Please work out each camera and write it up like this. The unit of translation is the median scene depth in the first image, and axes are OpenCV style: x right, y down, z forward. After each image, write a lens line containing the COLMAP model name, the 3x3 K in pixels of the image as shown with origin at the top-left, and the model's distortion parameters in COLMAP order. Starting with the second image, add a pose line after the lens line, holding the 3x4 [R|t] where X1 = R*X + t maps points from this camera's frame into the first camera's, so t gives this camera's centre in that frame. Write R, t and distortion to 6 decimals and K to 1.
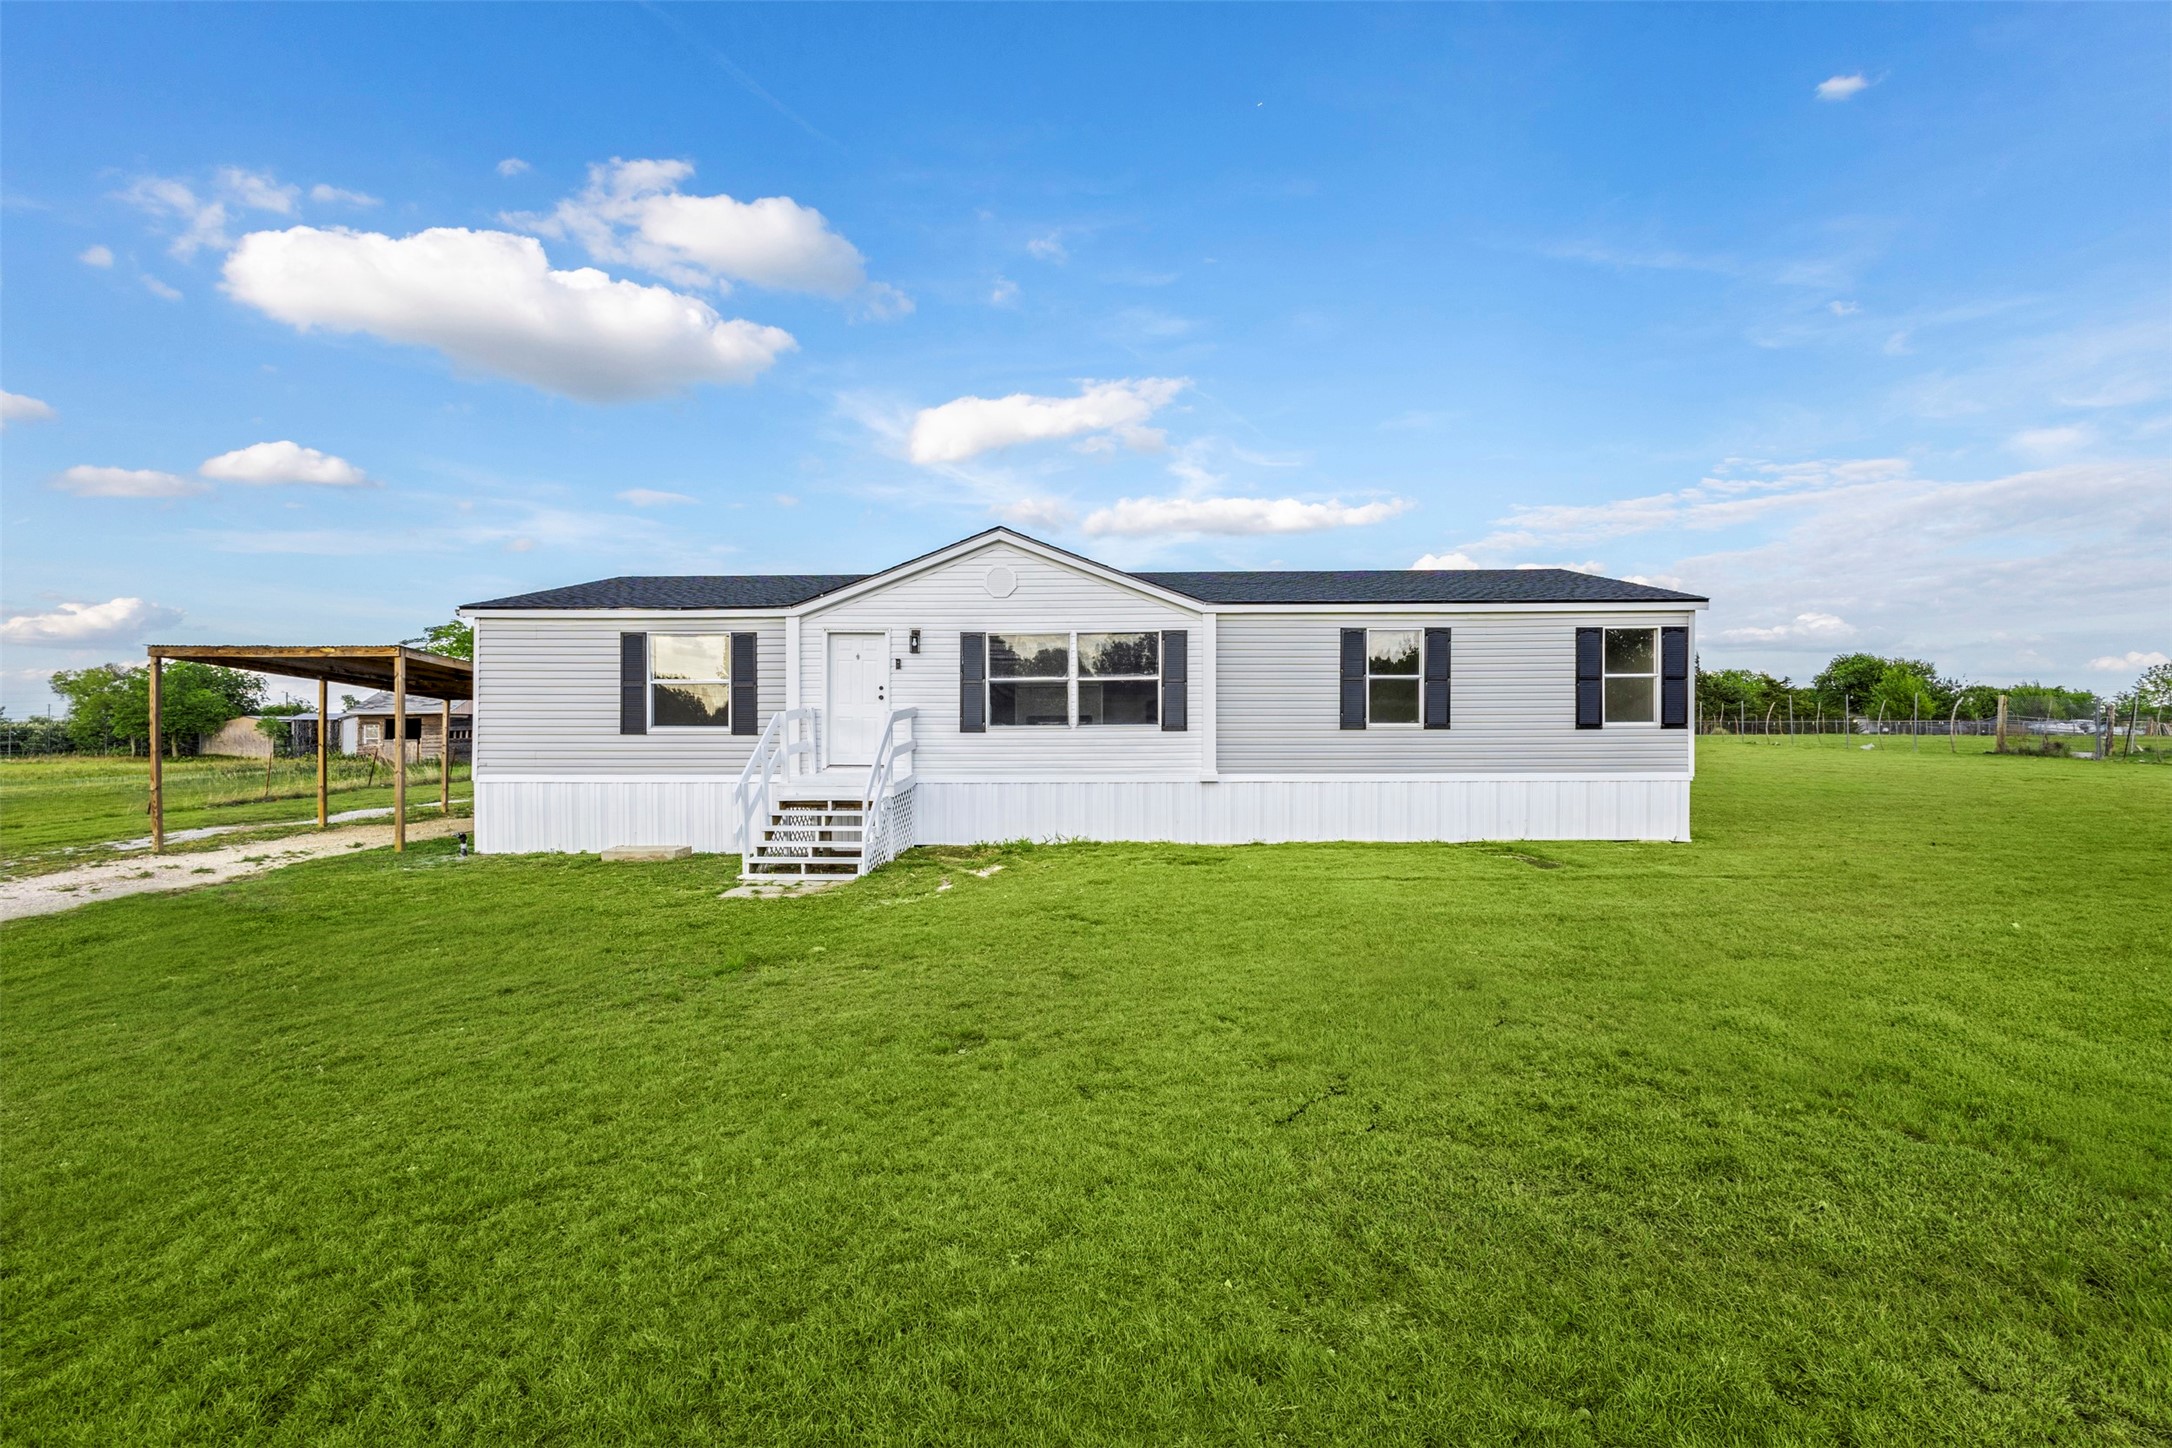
lens RADIAL K [[979.7, 0, 1085.6], [0, 979.7, 751.3], [0, 0, 1]] dist [0.007560, 0.000219]
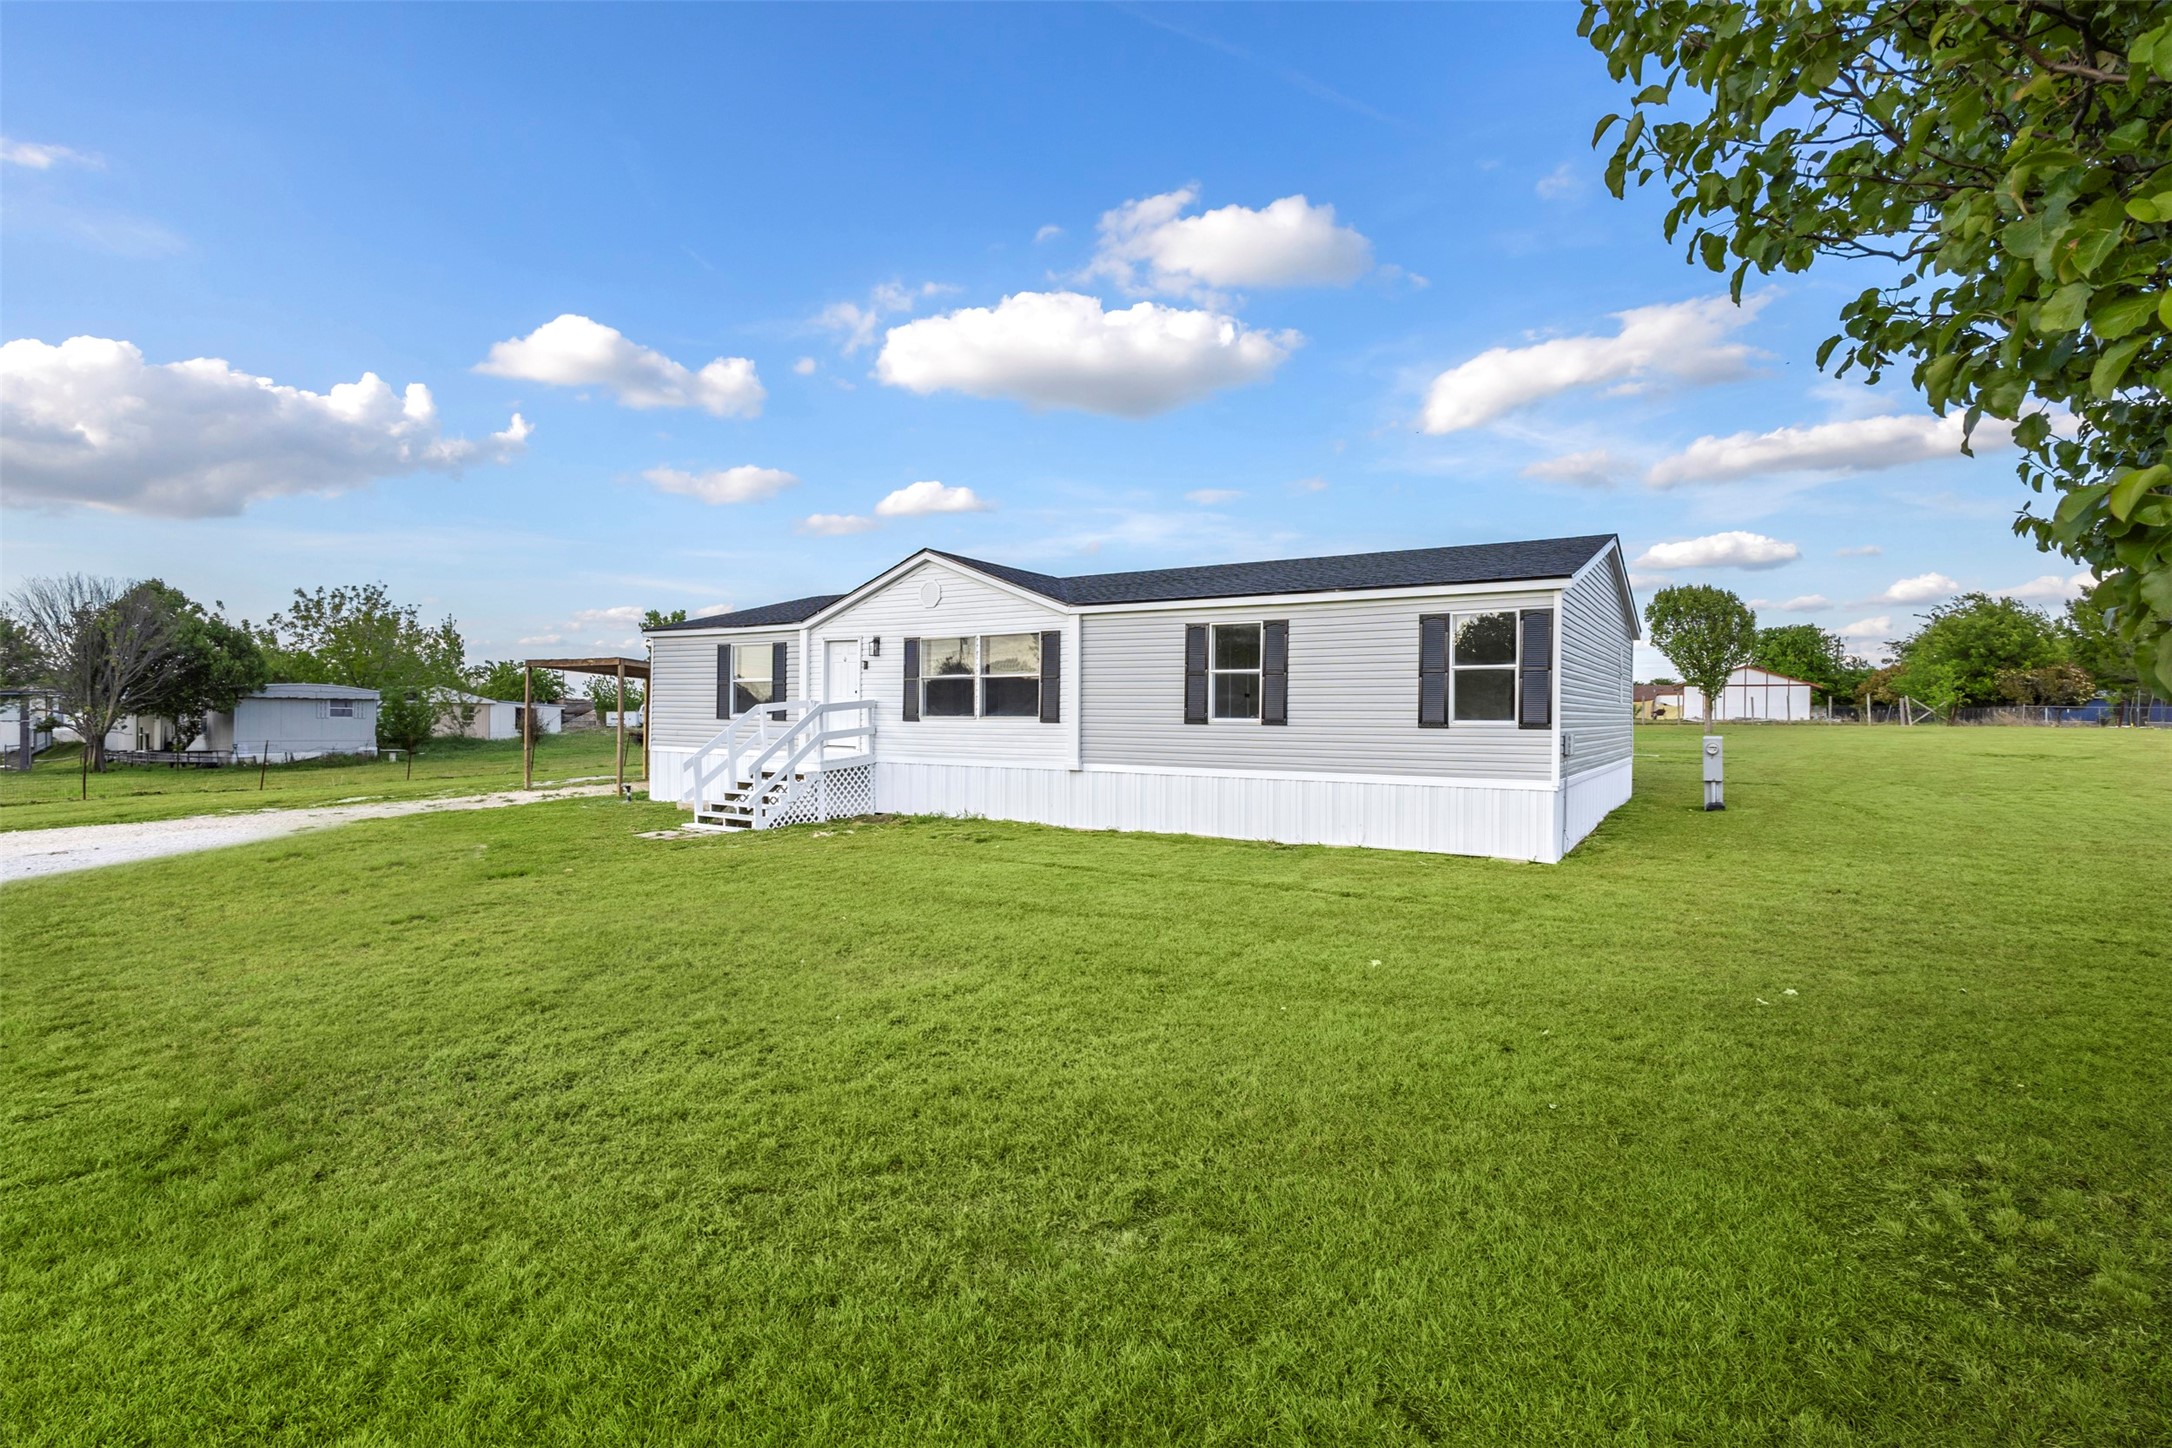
lens RADIAL K [[990.5, 0, 1084.1], [0, 990.5, 724.4], [0, 0, 1]] dist [0.009990, -0.003888]
pose [[0.859583, 0.016694, -0.510724, 0.683738], [-0.021262, 0.999769, -0.003107, -0.016261], [0.510554, 0.013530, 0.859739, 0.068881]]
